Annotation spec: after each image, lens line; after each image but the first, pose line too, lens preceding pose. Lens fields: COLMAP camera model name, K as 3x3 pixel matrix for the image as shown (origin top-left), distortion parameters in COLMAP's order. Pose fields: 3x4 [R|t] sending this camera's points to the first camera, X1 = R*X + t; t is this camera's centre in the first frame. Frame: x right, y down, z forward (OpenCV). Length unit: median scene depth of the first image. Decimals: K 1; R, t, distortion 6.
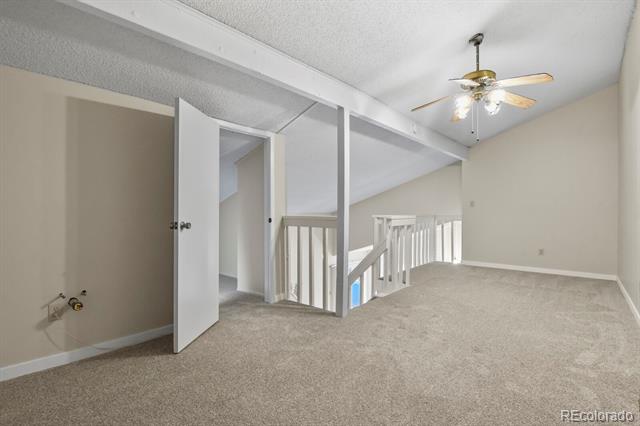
lens RADIAL K [[318.9, 0, 320.0], [0, 318.9, 209.5], [0, 0, 1]] dist [-0.014274, -0.002054]
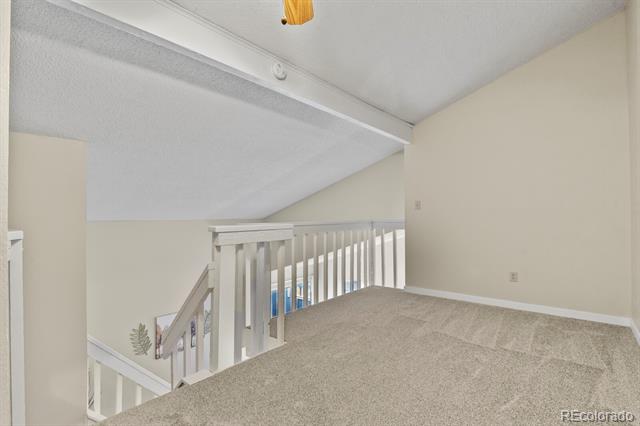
lens RADIAL K [[310.2, 0, 323.7], [0, 310.2, 211.6], [0, 0, 1]] dist [-0.004985, -0.007842]
pose [[0.999914, -0.004599, 0.012270, 0.265551], [0.004690, 0.999962, -0.007364, 0.000633], [-0.012236, 0.007421, 0.999898, 0.323270]]
